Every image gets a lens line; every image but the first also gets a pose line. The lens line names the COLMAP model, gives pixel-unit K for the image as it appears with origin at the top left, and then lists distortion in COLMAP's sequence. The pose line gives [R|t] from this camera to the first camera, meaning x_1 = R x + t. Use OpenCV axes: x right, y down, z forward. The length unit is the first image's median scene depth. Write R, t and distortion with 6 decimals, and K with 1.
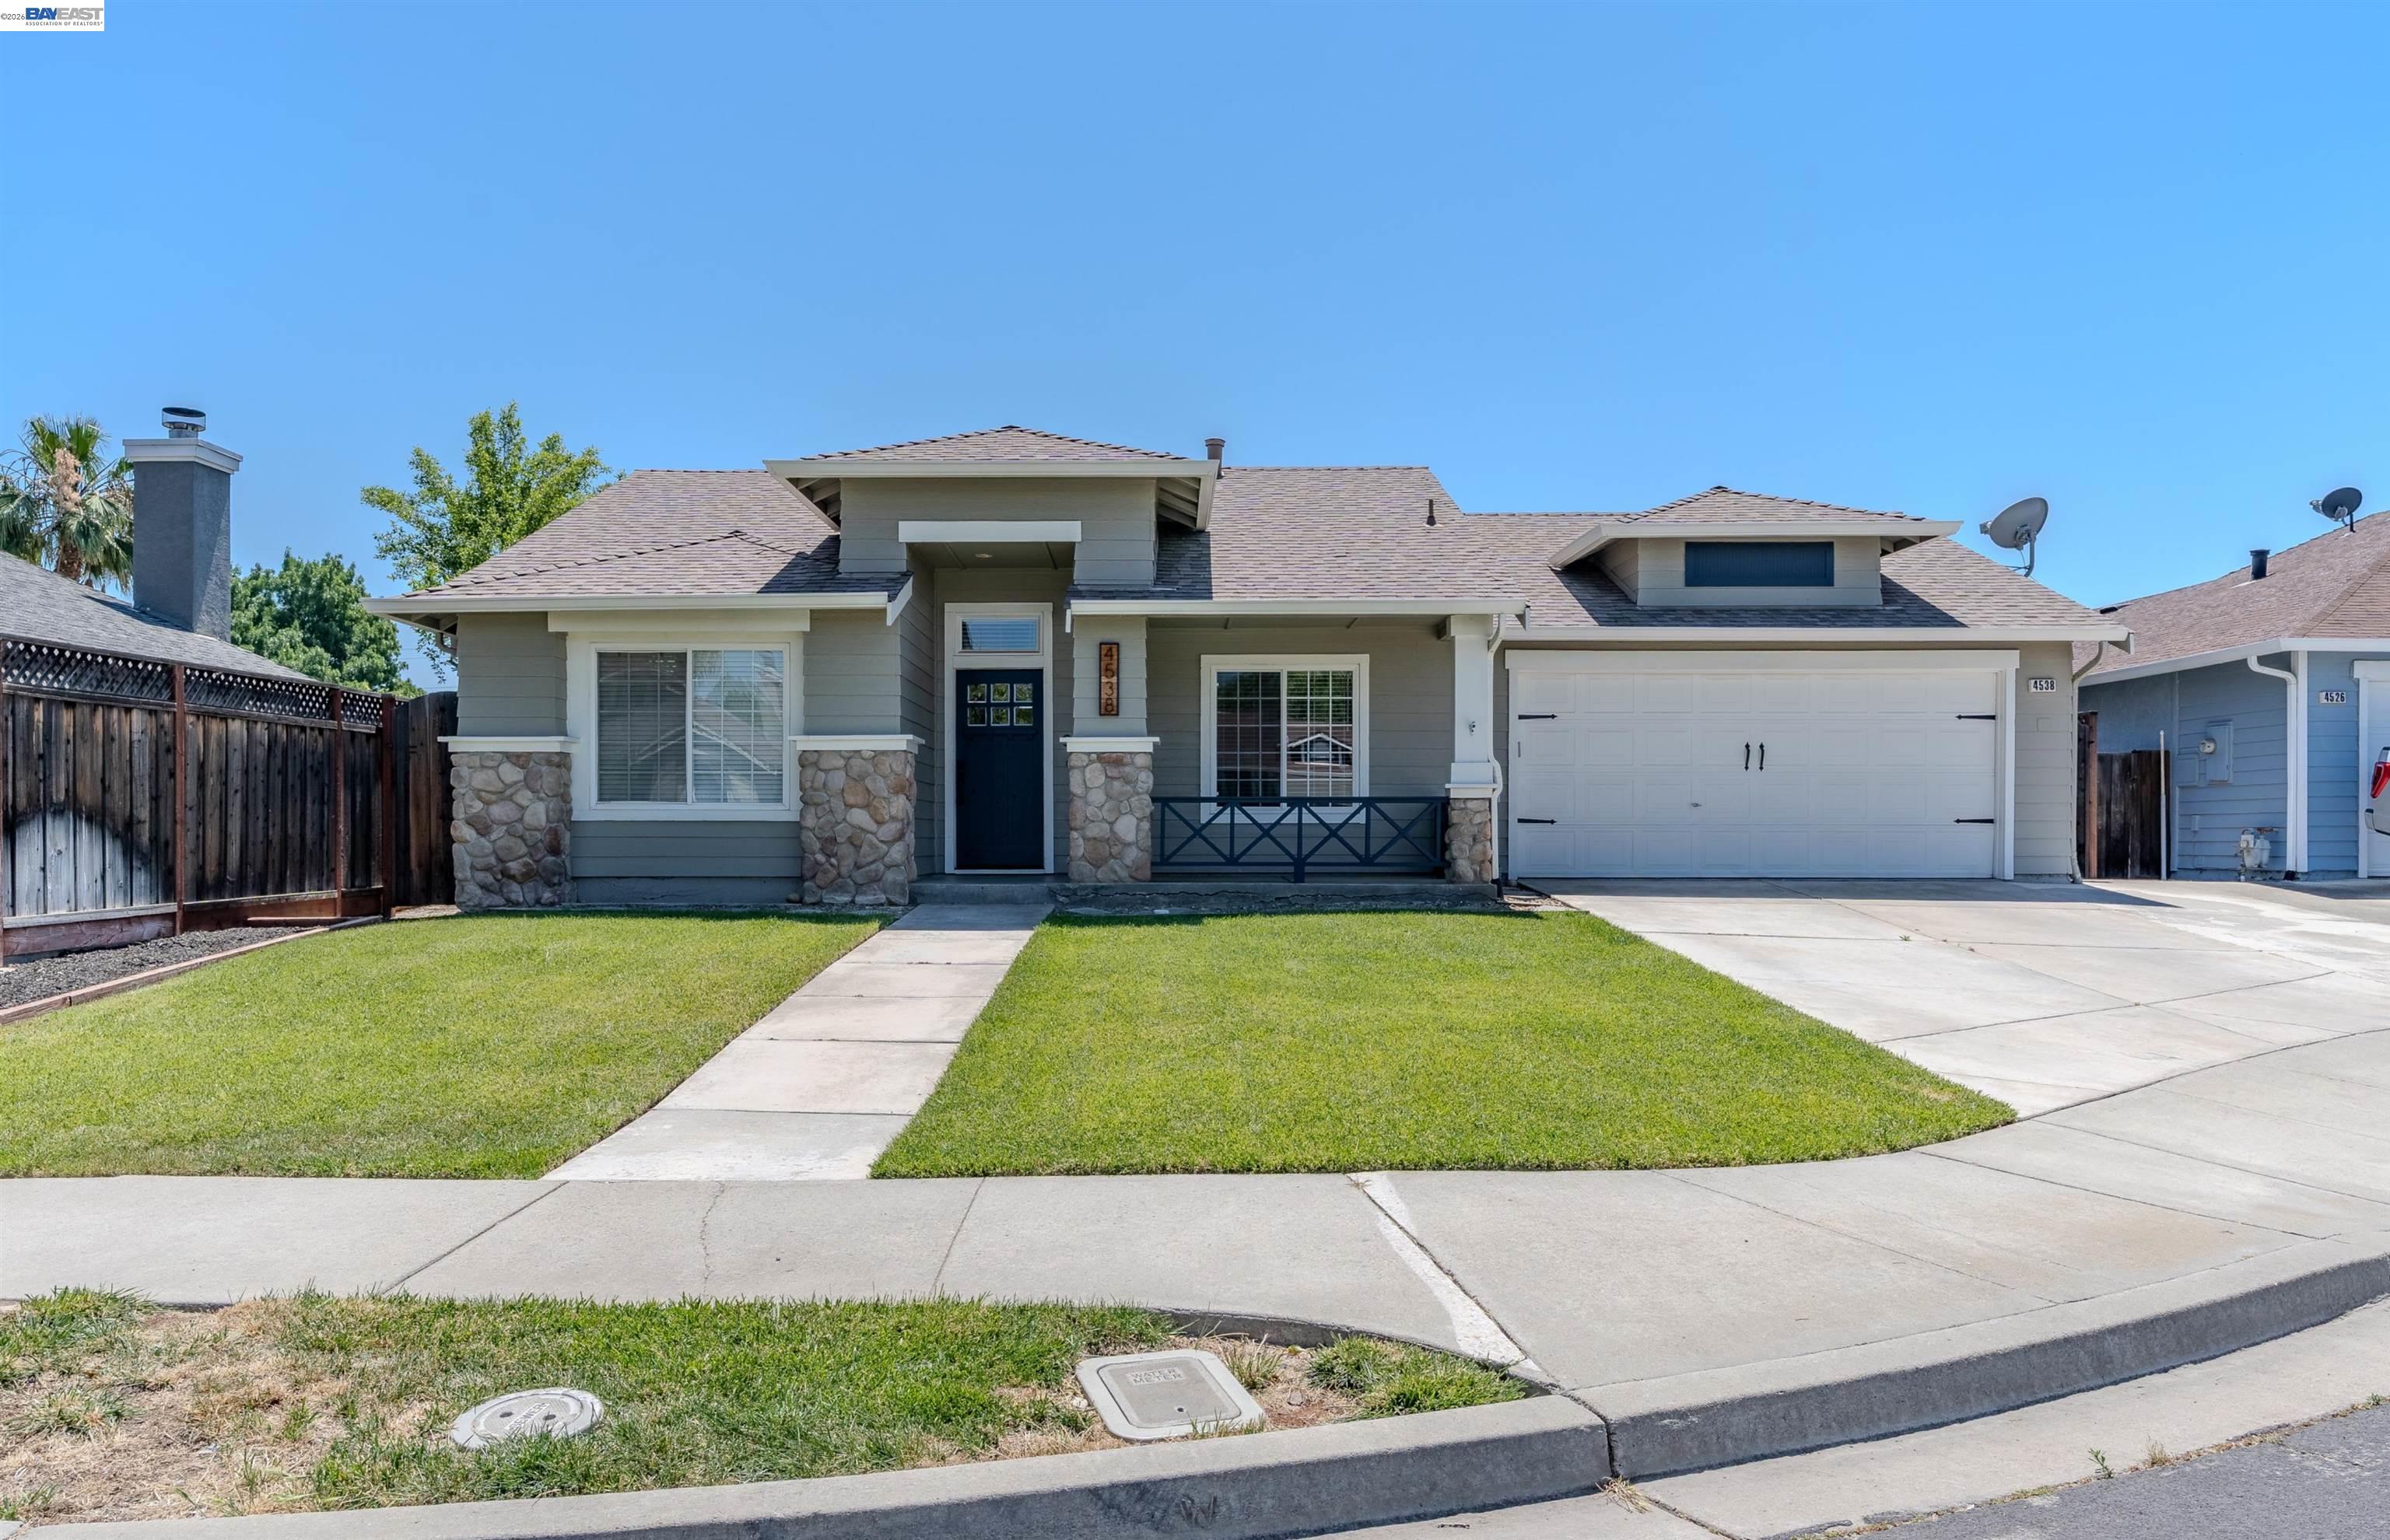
lens RADIAL K [[1674.5, 0, 1164.8], [0, 1674.5, 814.8], [0, 0, 1]] dist [0.006796, -0.003145]
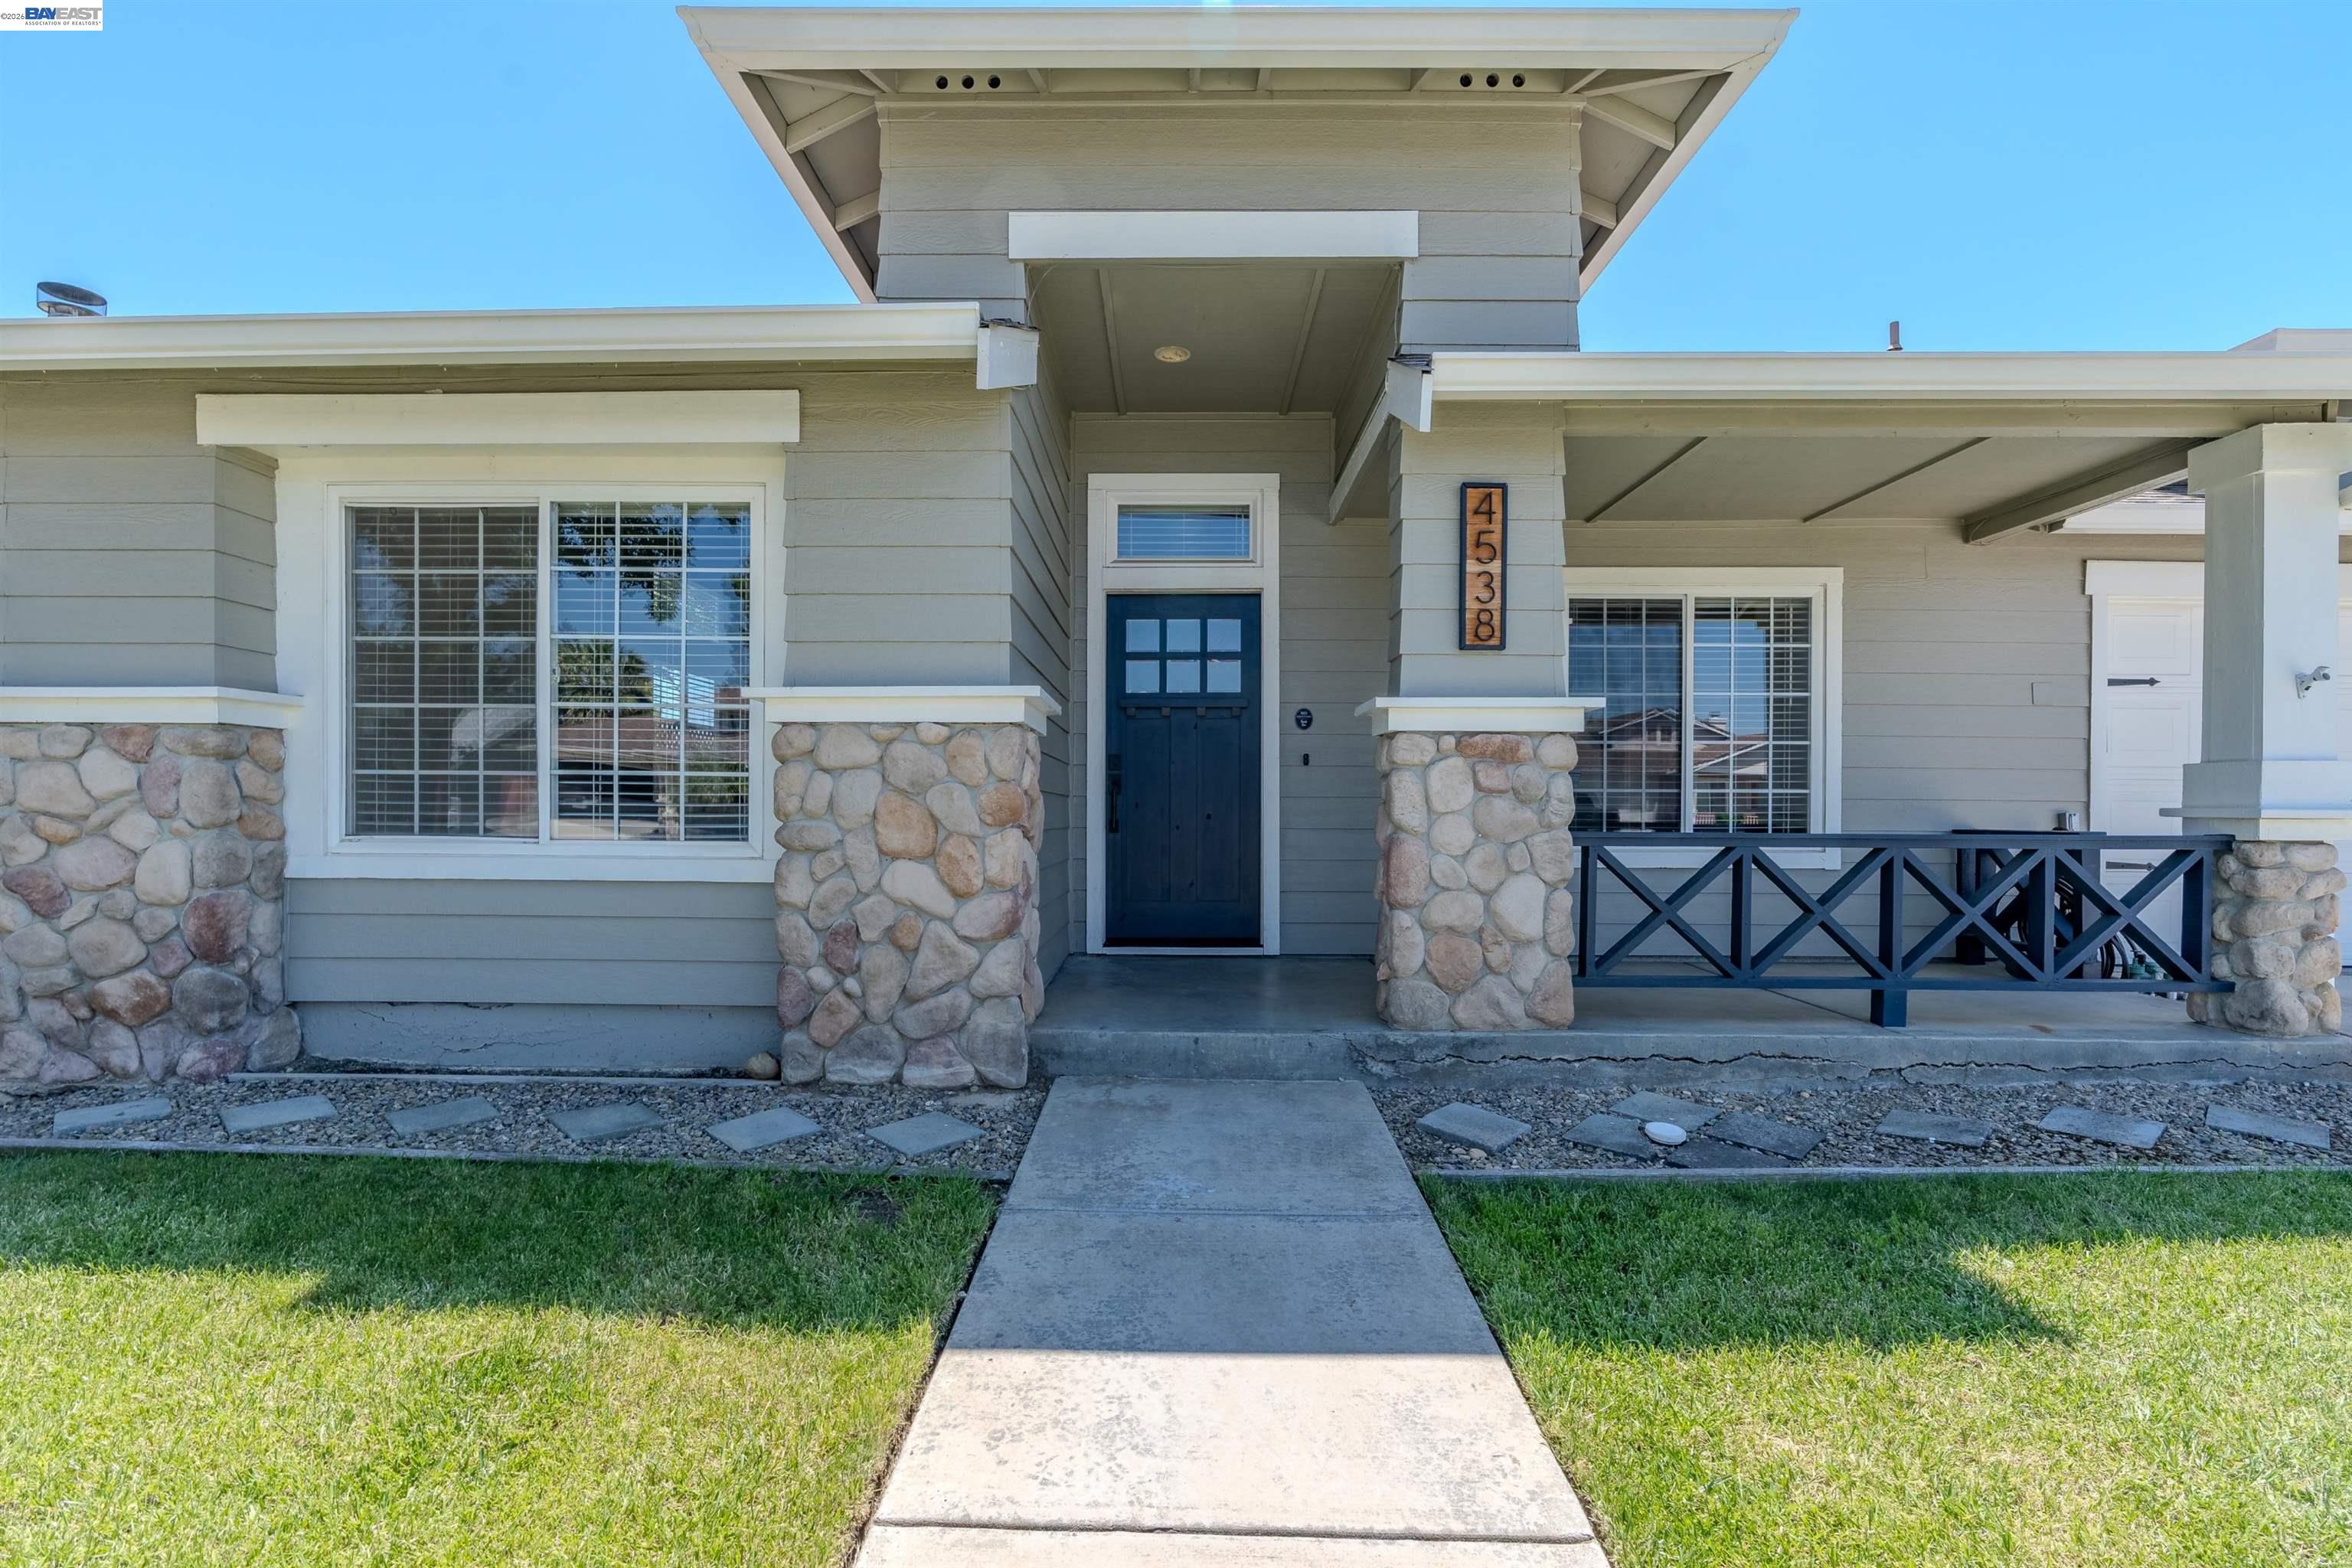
lens RADIAL K [[1072.5, 0, 1158.5], [0, 1072.5, 810.7], [0, 0, 1]] dist [-0.004299, -0.000014]
pose [[0.999866, 0.006195, -0.015124, -0.114889], [-0.005993, 0.999893, 0.013344, -0.020168], [0.015205, -0.013252, 0.999797, 0.721312]]
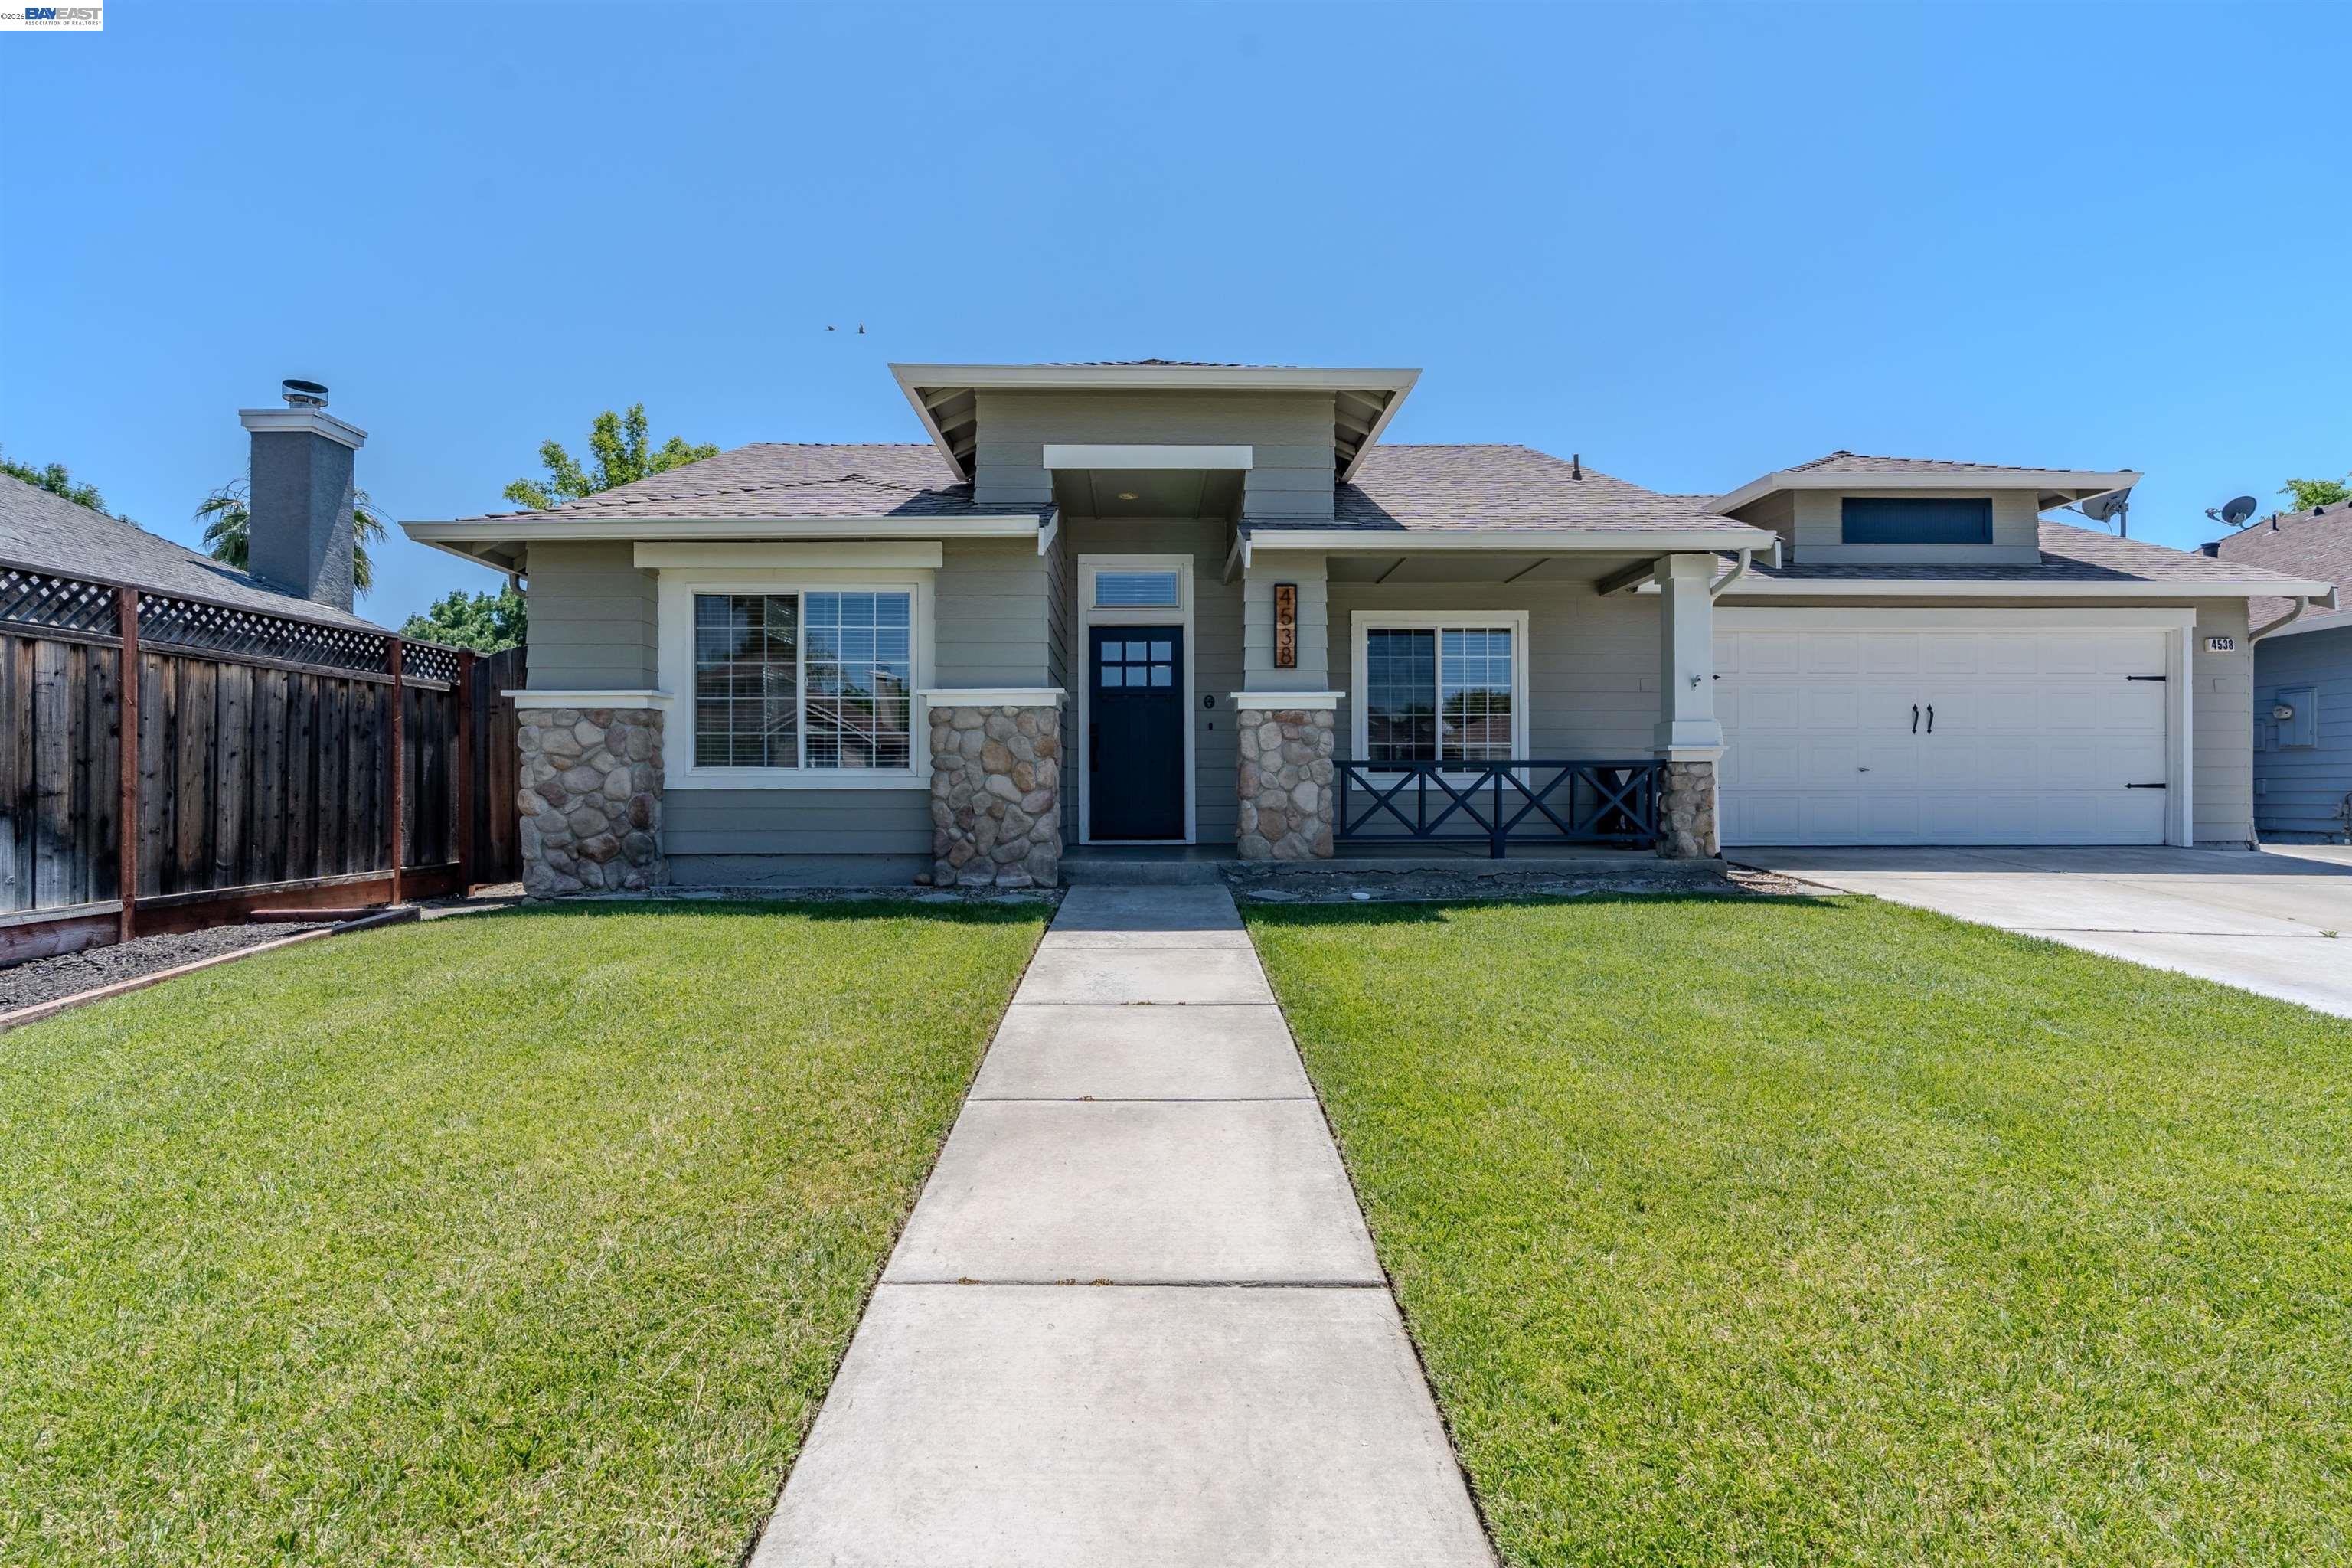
lens RADIAL K [[1145.3, 0, 1168.1], [0, 1145.3, 775.4], [0, 0, 1]] dist [-0.005399, 0.000406]
pose [[0.999648, -0.001577, 0.026468, -0.111119], [0.001657, 0.999994, -0.002999, -0.001405], [-0.026464, 0.003042, 0.999645, 0.408625]]
